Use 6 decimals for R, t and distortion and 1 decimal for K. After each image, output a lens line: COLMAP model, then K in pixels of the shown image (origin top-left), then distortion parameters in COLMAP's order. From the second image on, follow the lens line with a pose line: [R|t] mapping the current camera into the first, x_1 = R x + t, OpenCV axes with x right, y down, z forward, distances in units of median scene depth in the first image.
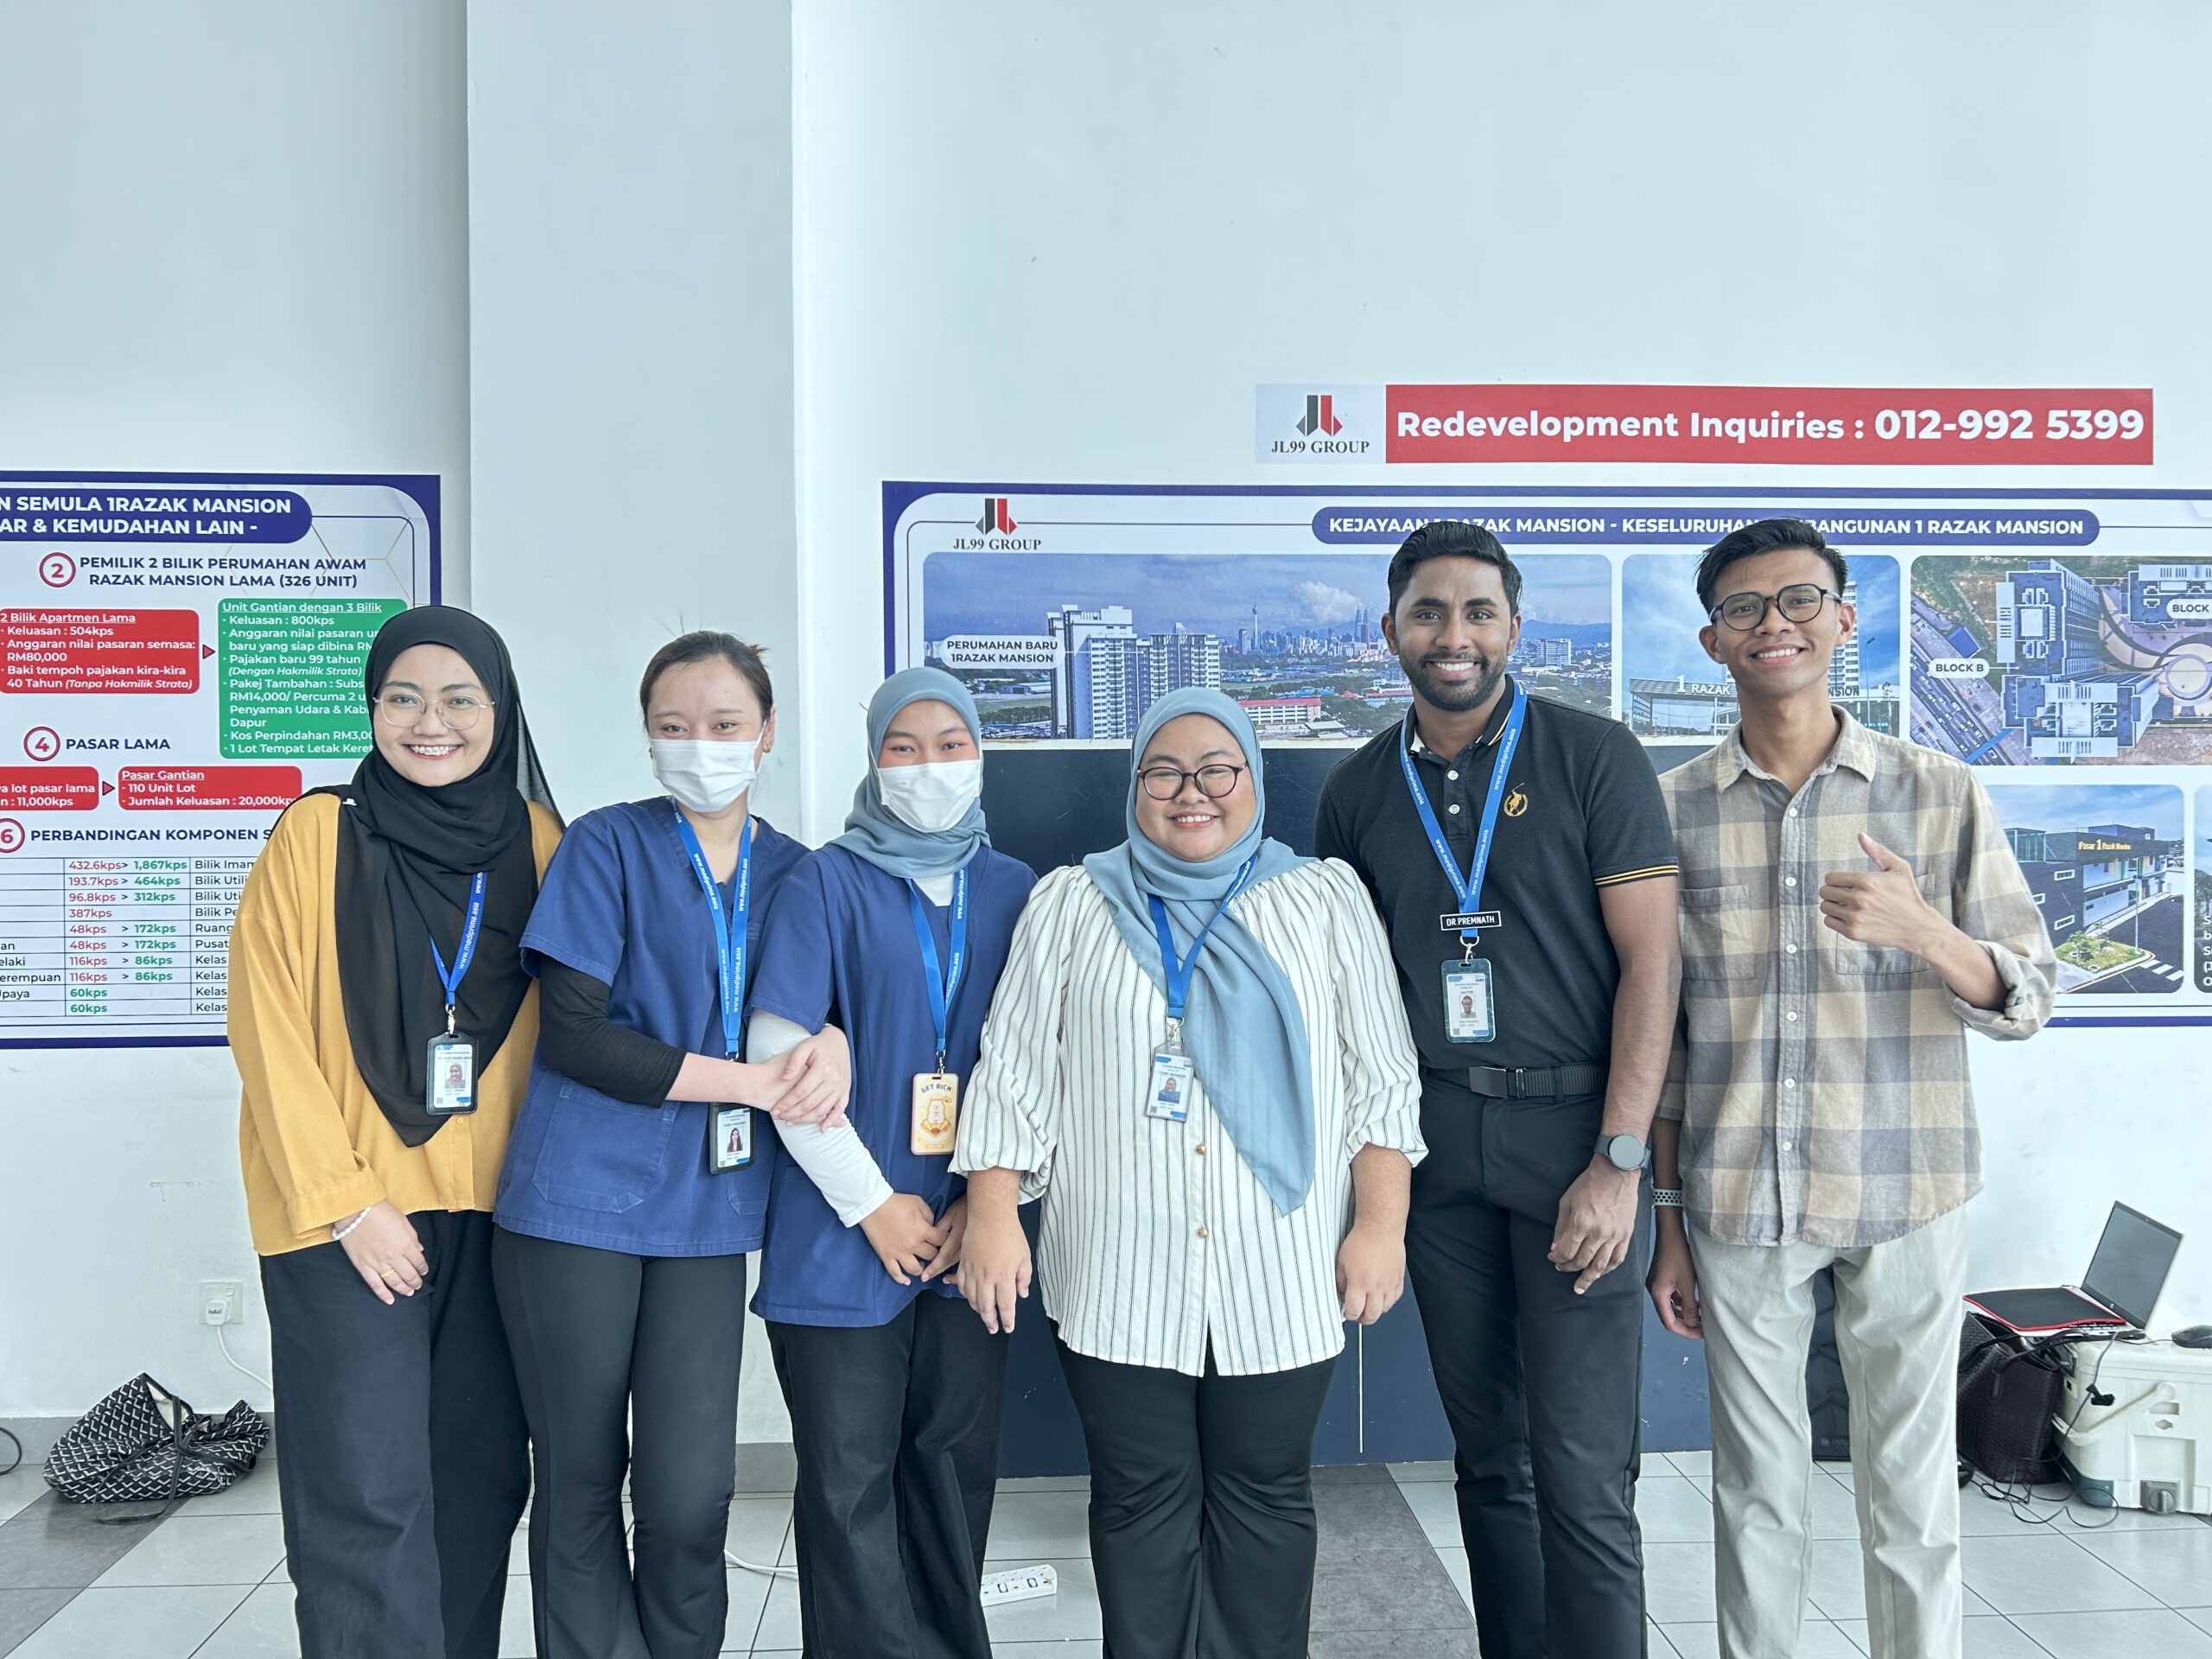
lens RADIAL K [[1145.0, 0, 1103.4], [0, 1145.0, 872.6], [0, 0, 1]] dist [0.025890, -0.008419]
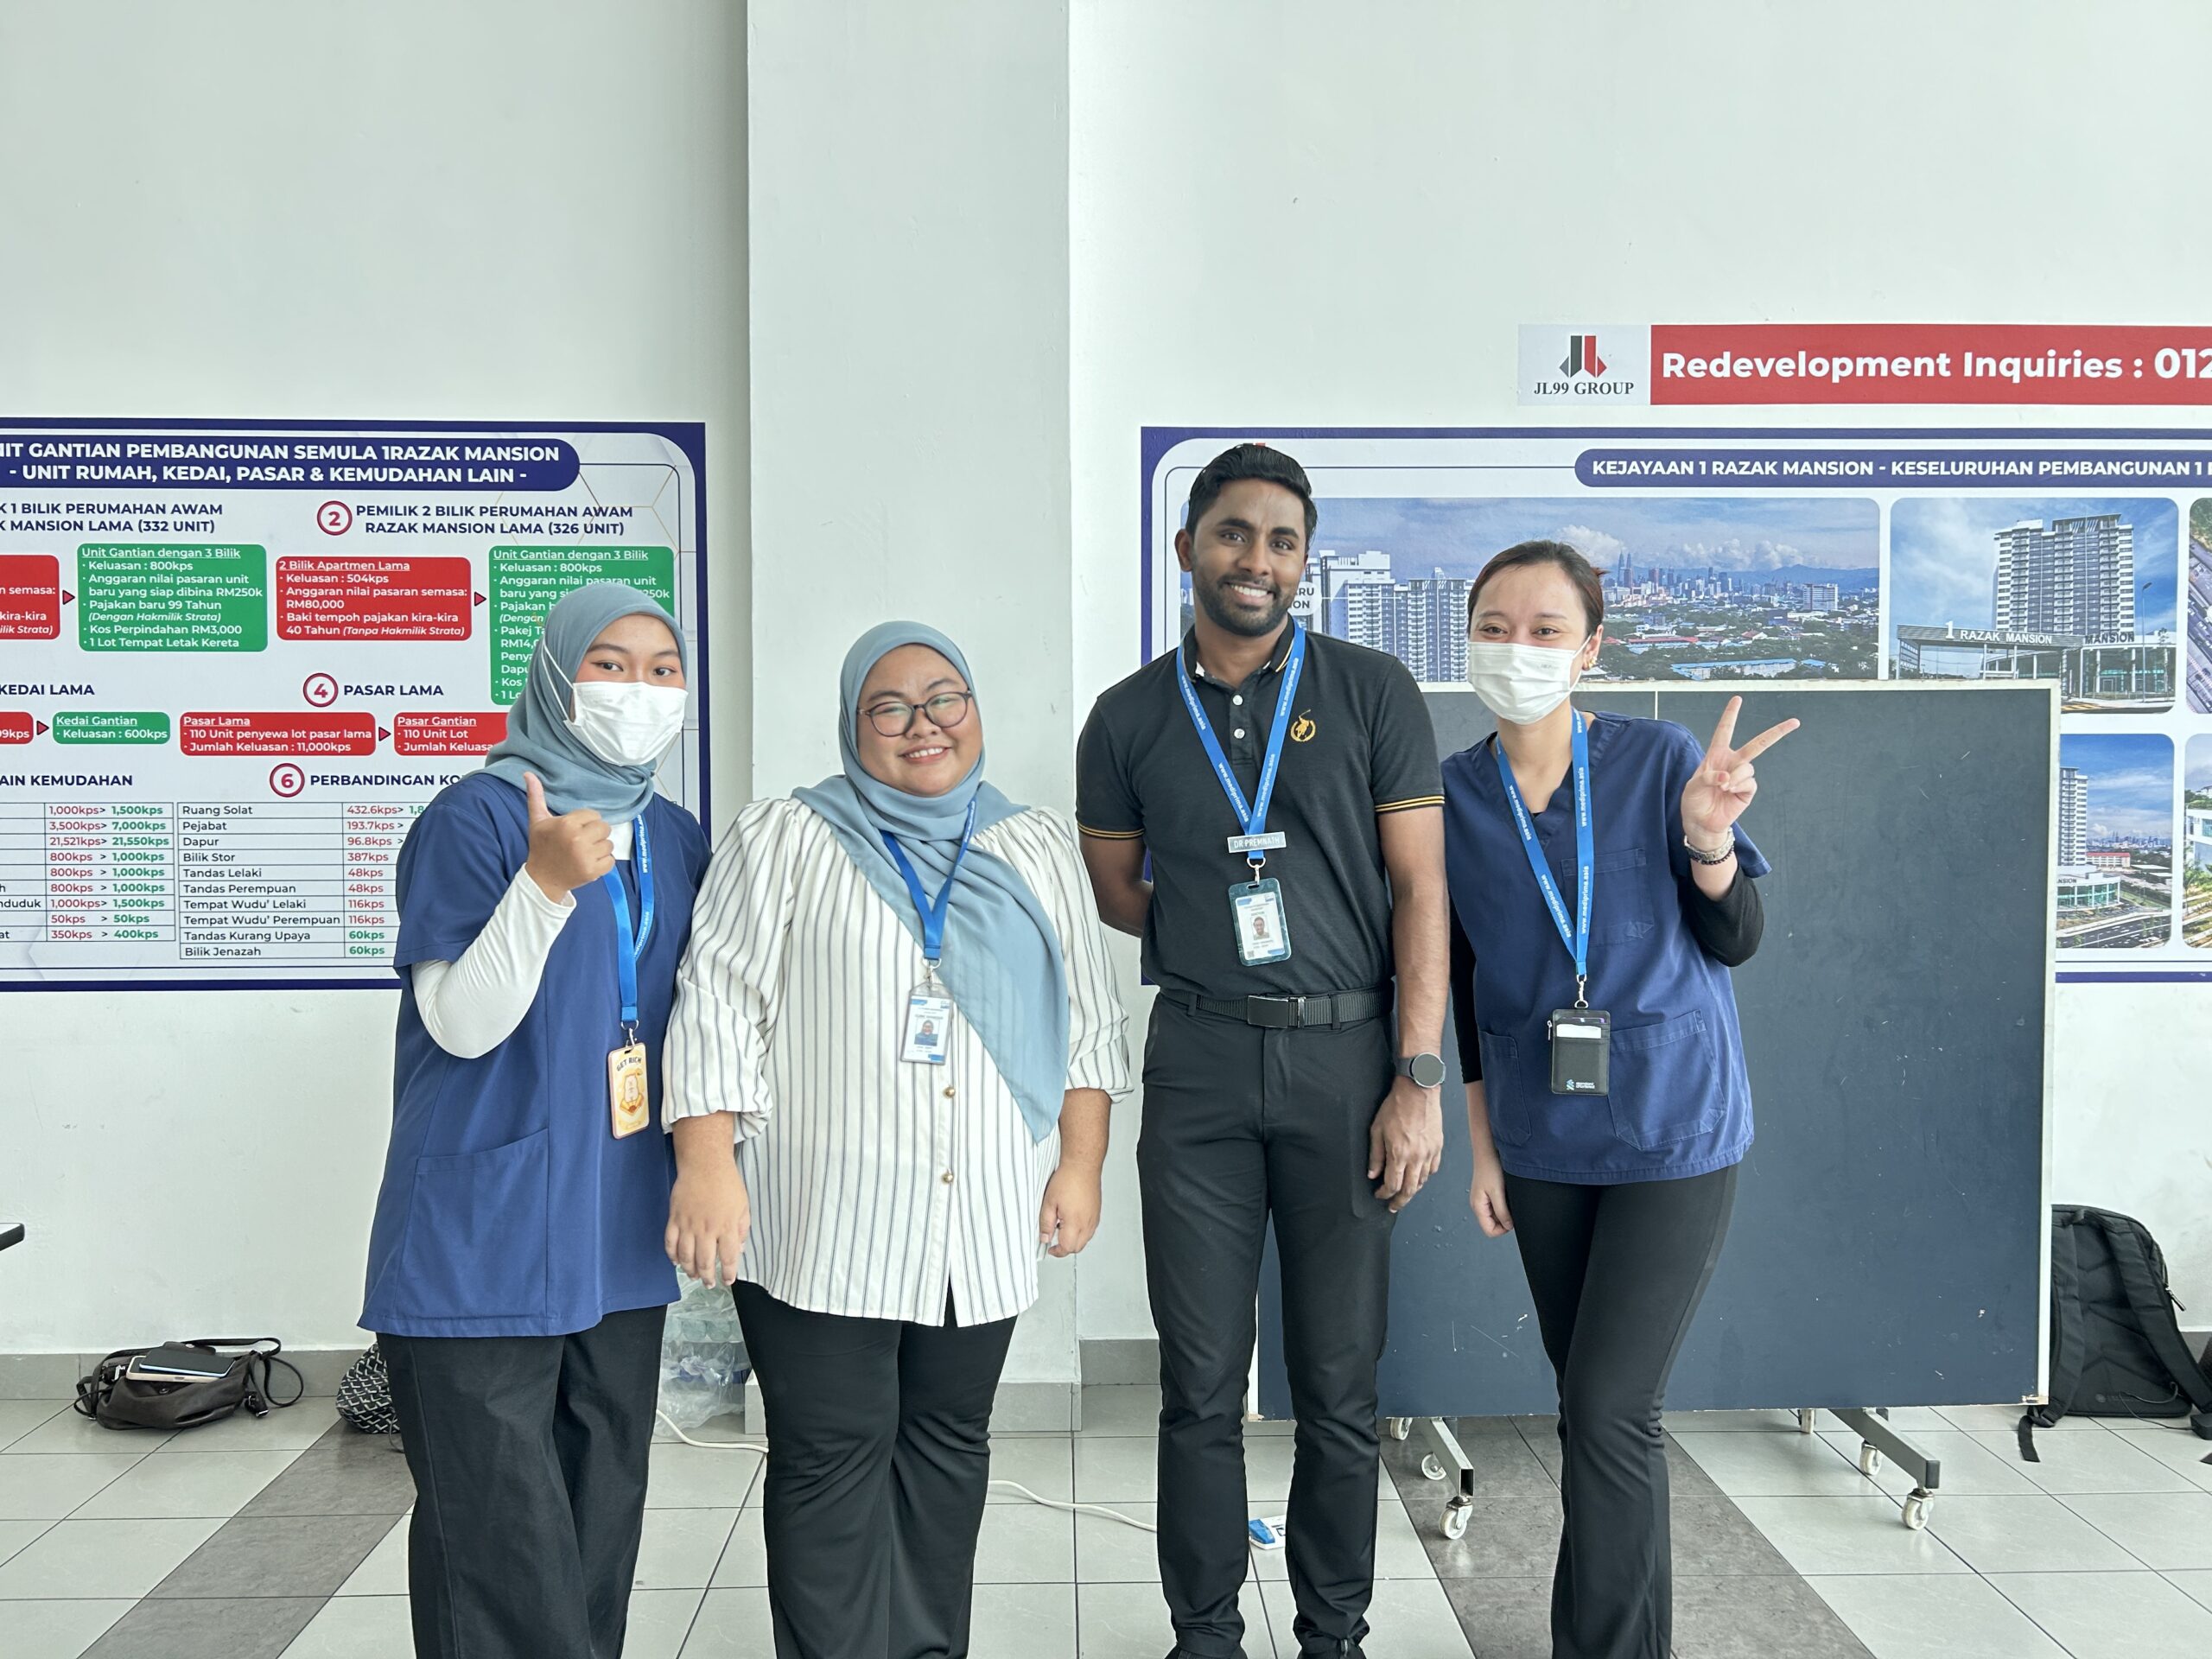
lens RADIAL K [[1145.0, 0, 1132.6], [0, 1145.0, 835.6], [0, 0, 1]] dist [0.025890, -0.008419]
pose [[0.999828, 0.003877, -0.018138, -0.182776], [-0.003634, 0.999904, 0.013370, 0.000473], [0.018188, -0.013301, 0.999746, 0.000734]]
